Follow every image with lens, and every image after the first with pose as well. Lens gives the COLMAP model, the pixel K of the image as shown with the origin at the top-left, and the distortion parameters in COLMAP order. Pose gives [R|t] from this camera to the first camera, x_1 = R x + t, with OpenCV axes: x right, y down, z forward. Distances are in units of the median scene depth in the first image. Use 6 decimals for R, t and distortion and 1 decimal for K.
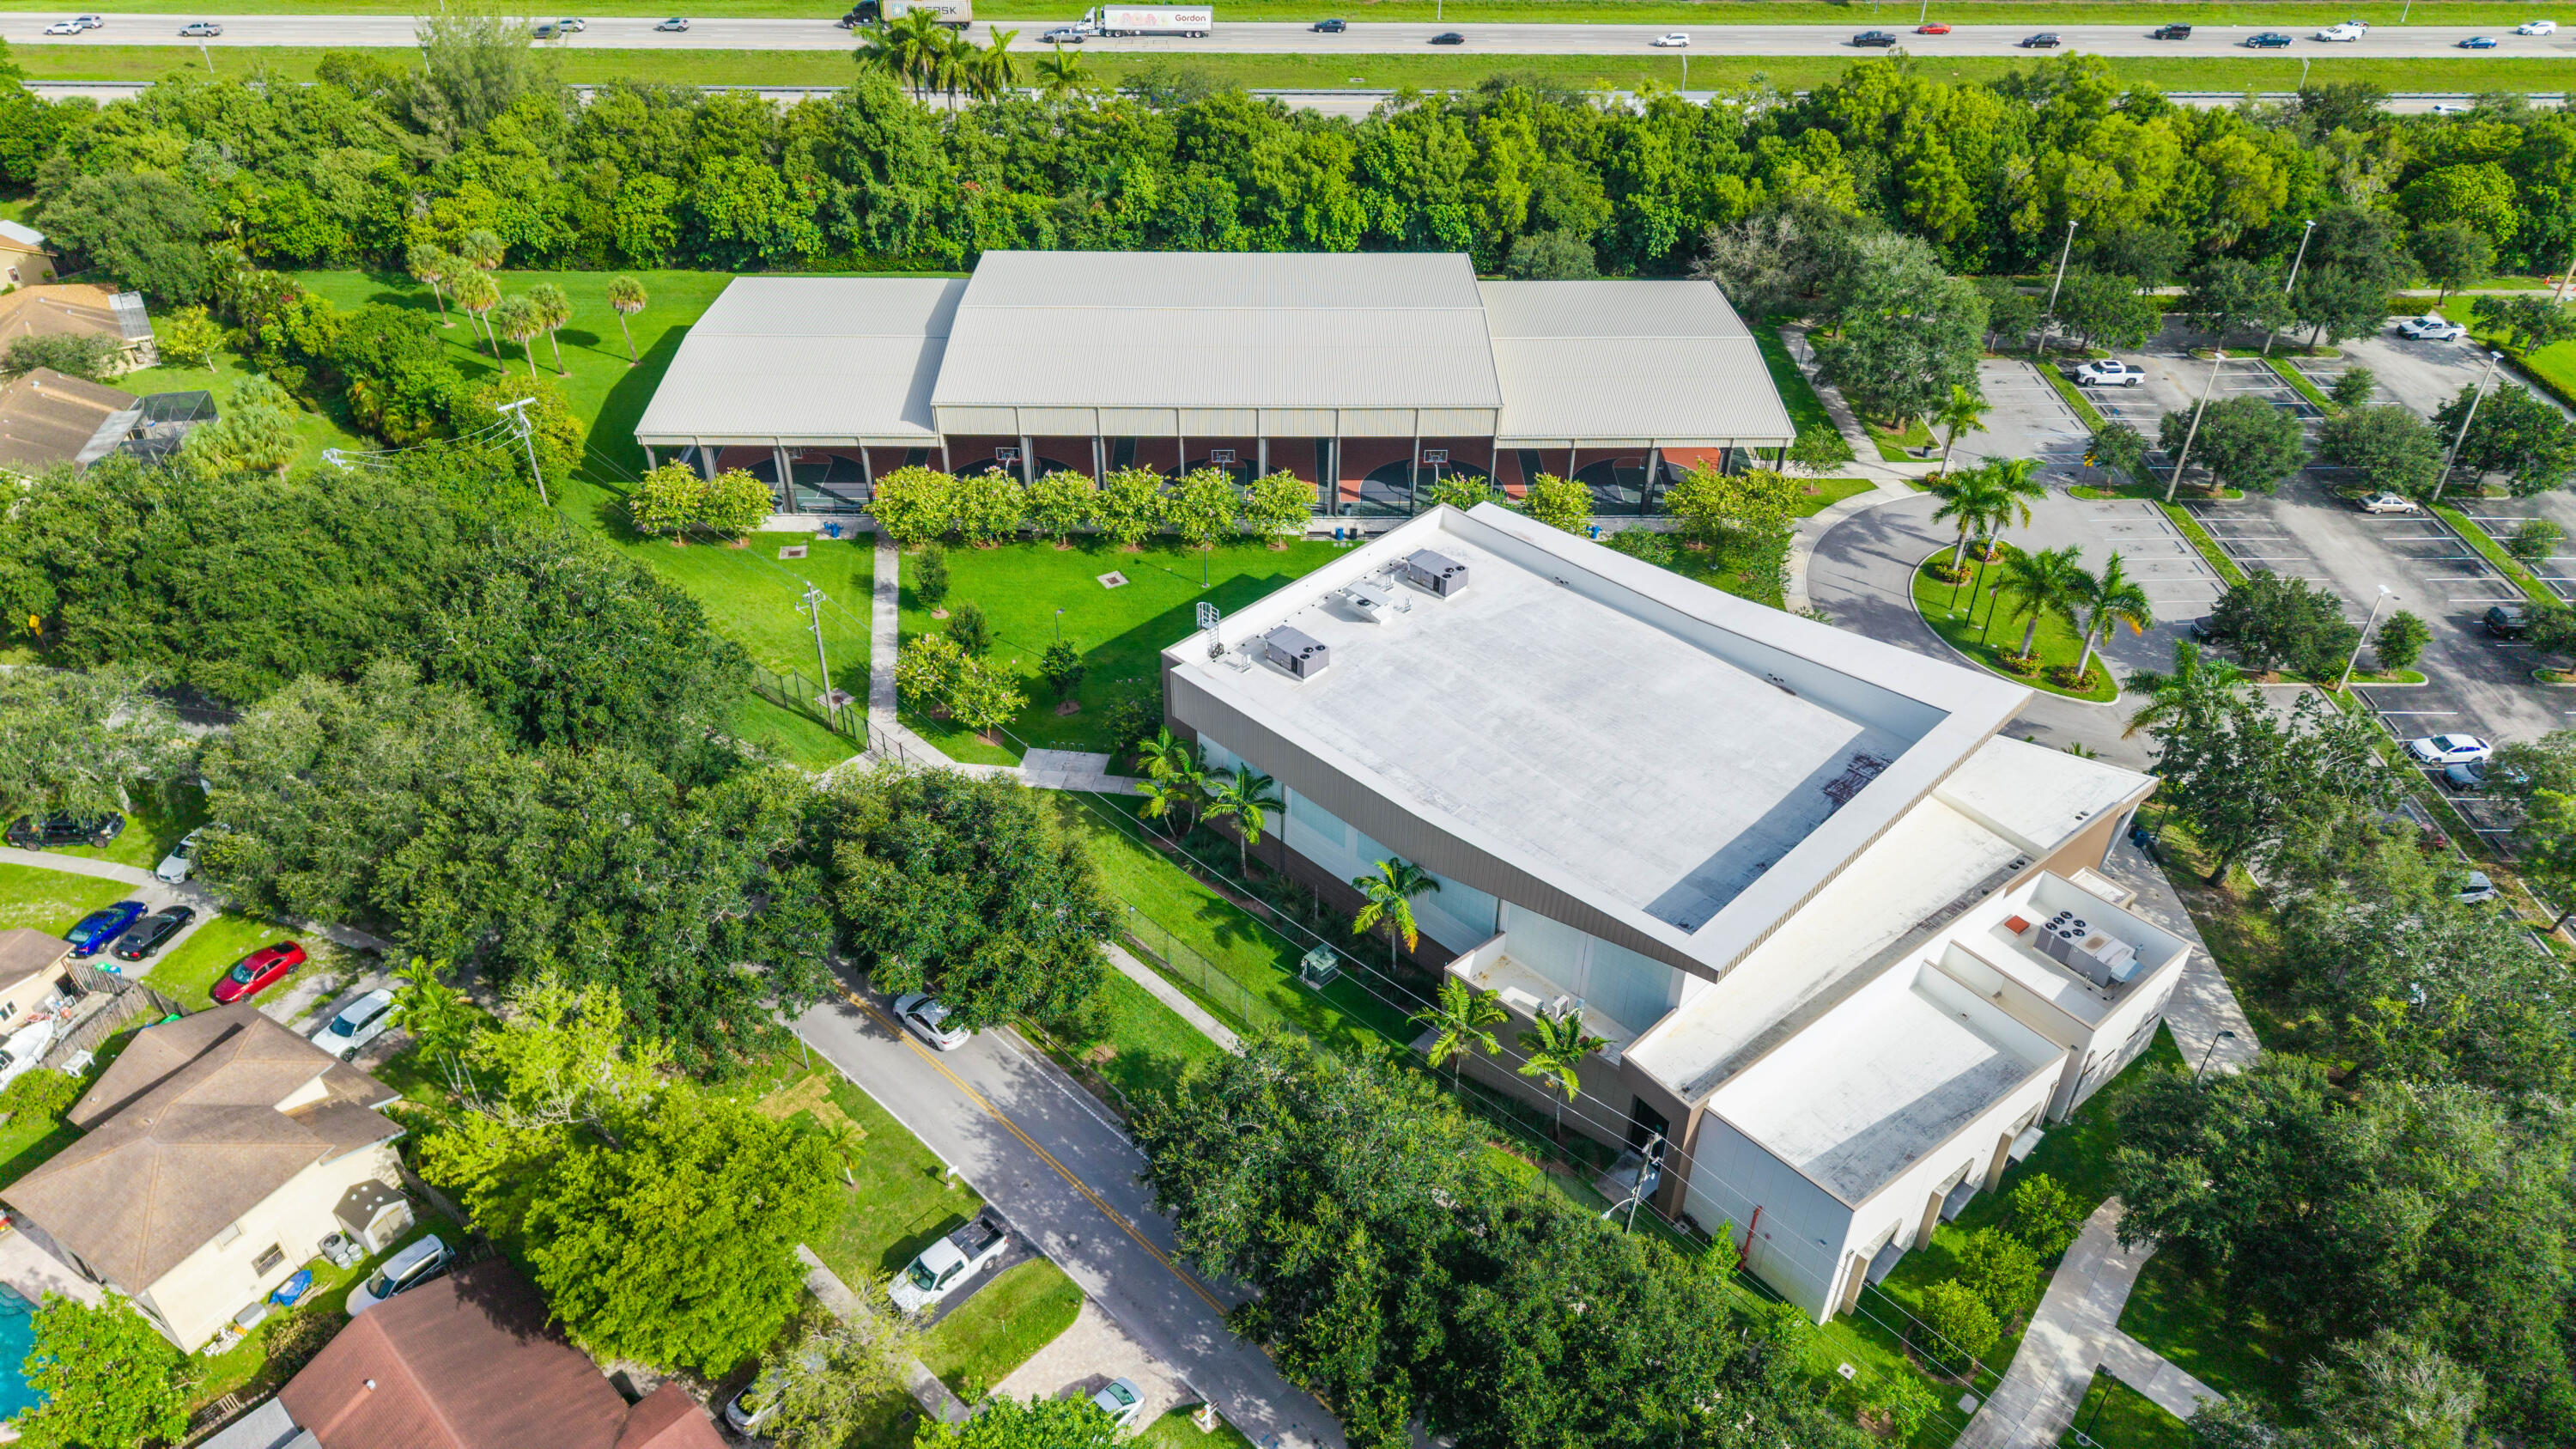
lens RADIAL K [[1742.0, 0, 1287.9], [0, 1742.0, 726.5], [0, 0, 1]] dist [-0.007139, -0.004761]
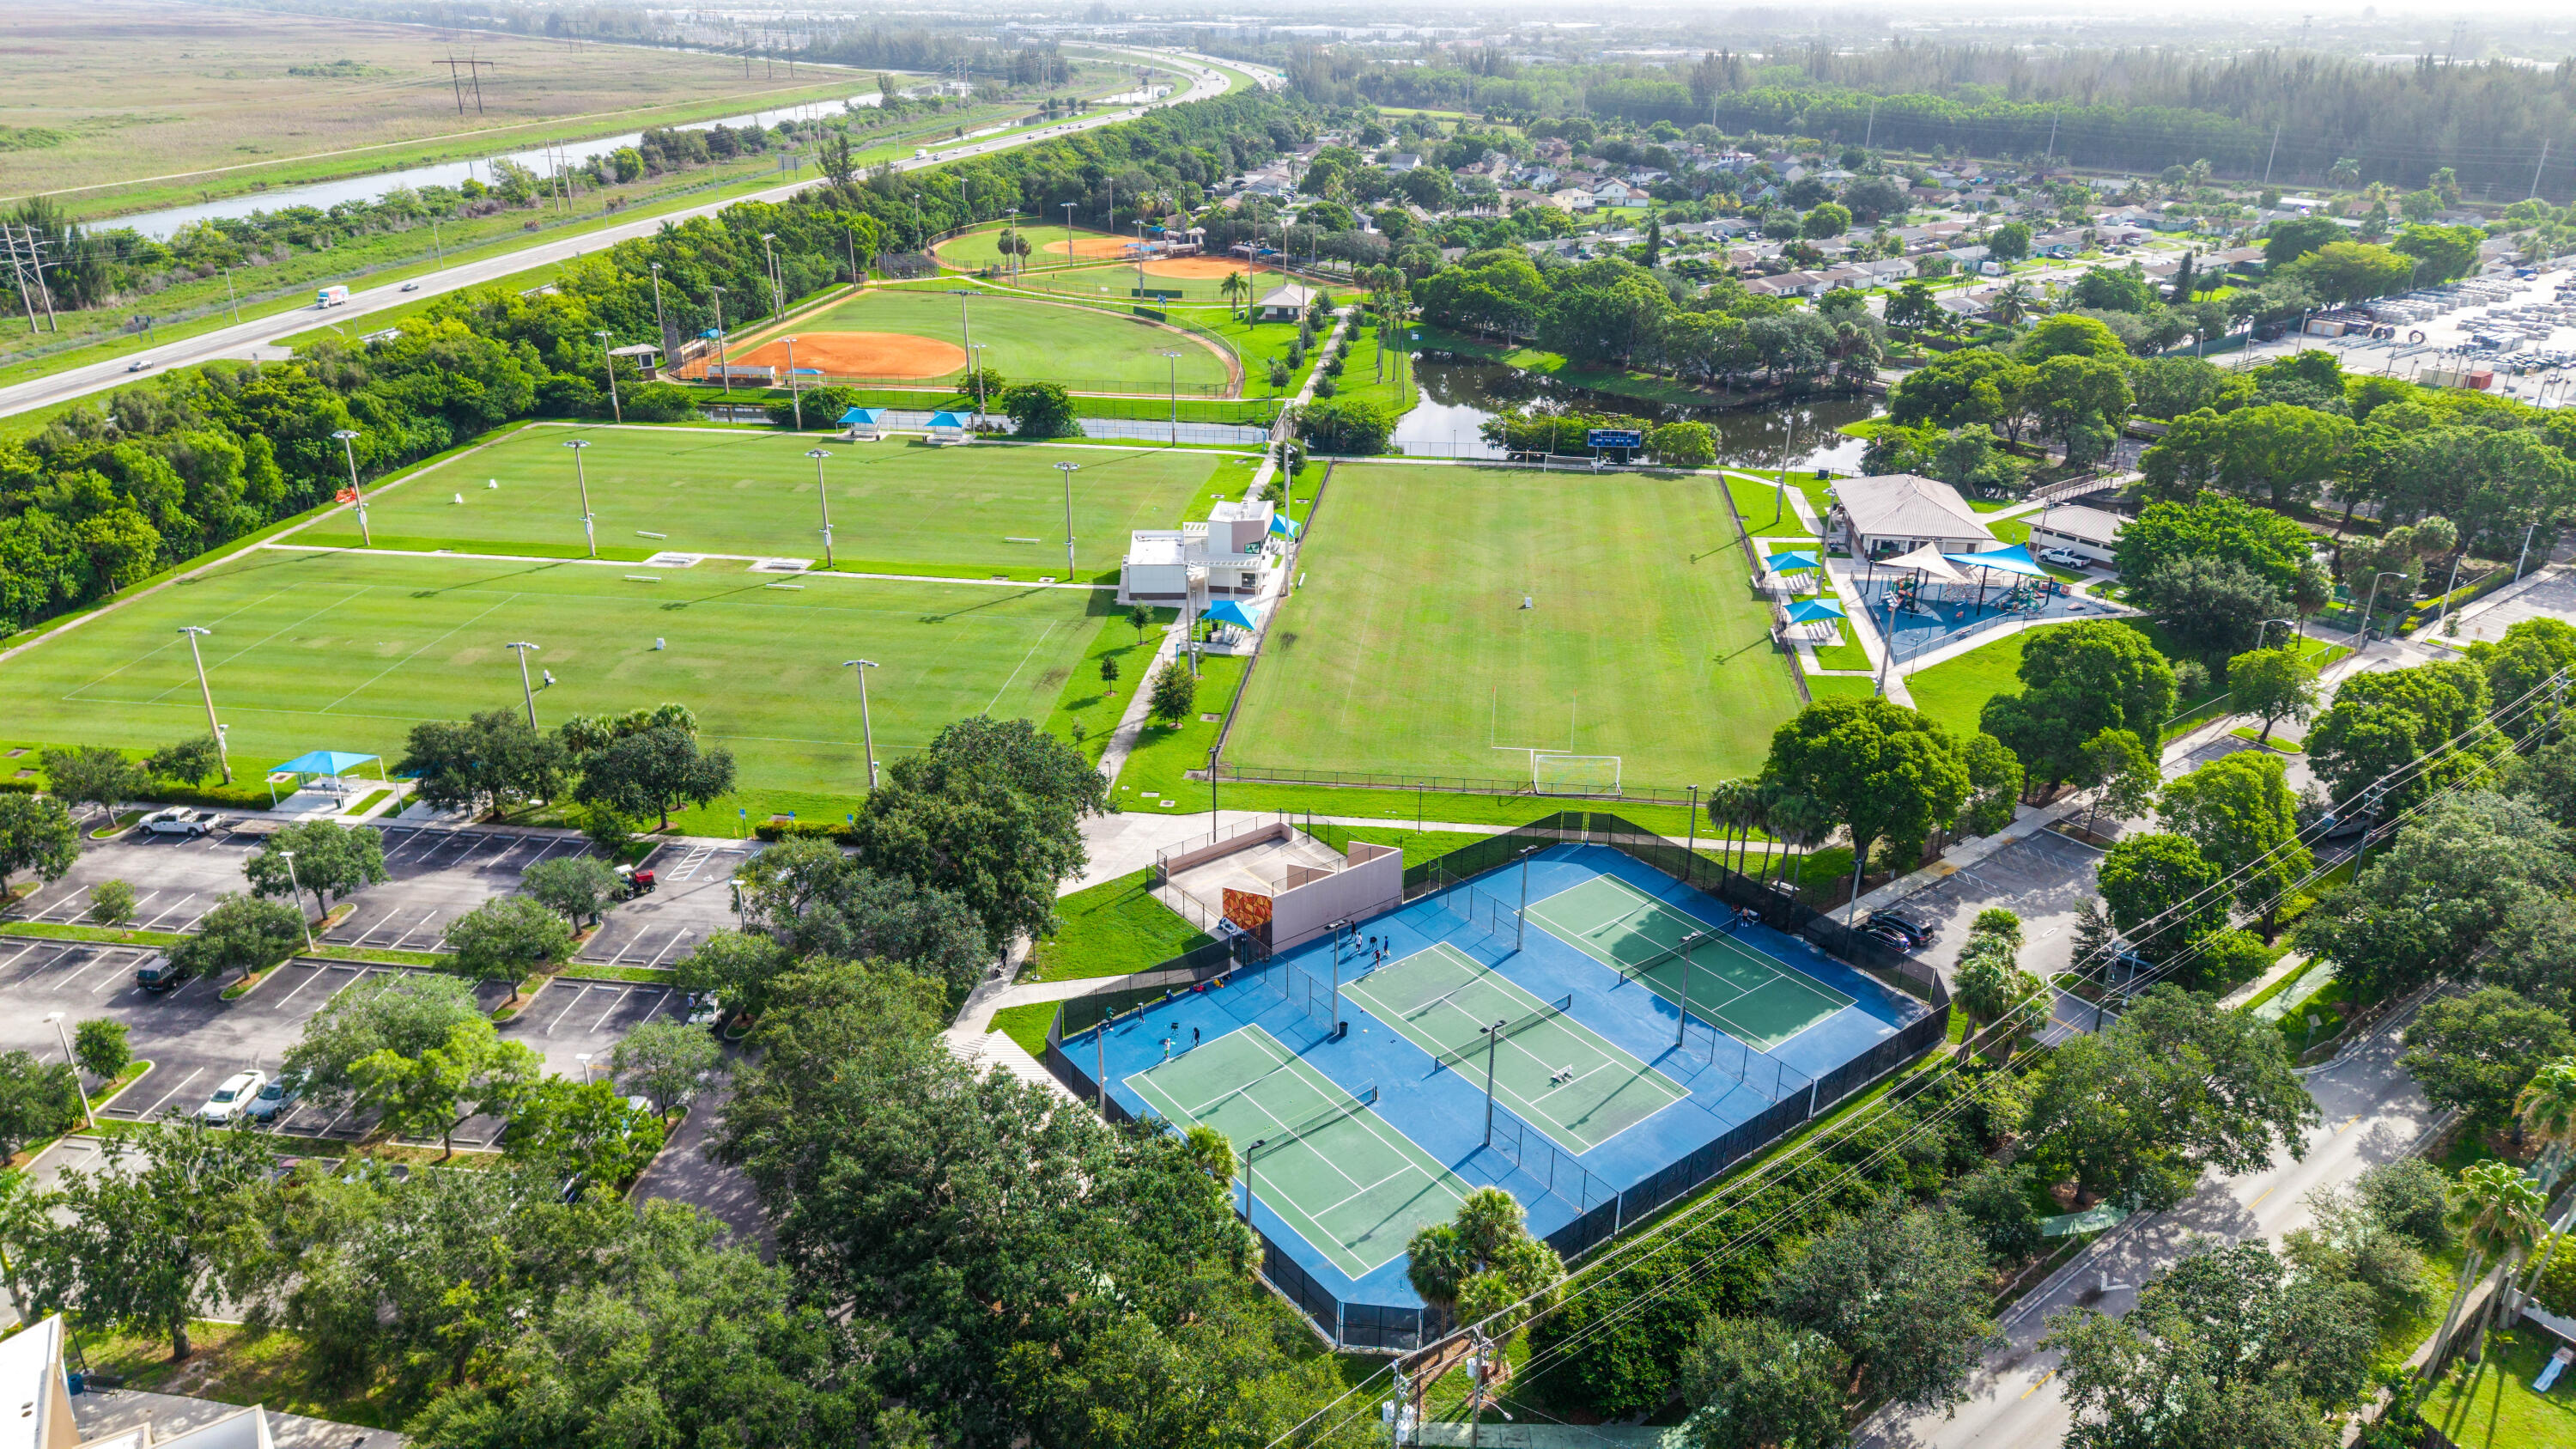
lens RADIAL K [[1742.0, 0, 1287.0], [0, 1742.0, 721.6], [0, 0, 1]] dist [-0.007139, -0.004761]
pose [[0.119456, -0.386266, 0.914620, -0.084601], [0.569629, 0.781177, 0.255512, -0.065863], [-0.813175, 0.490471, 0.313344, 0.095402]]
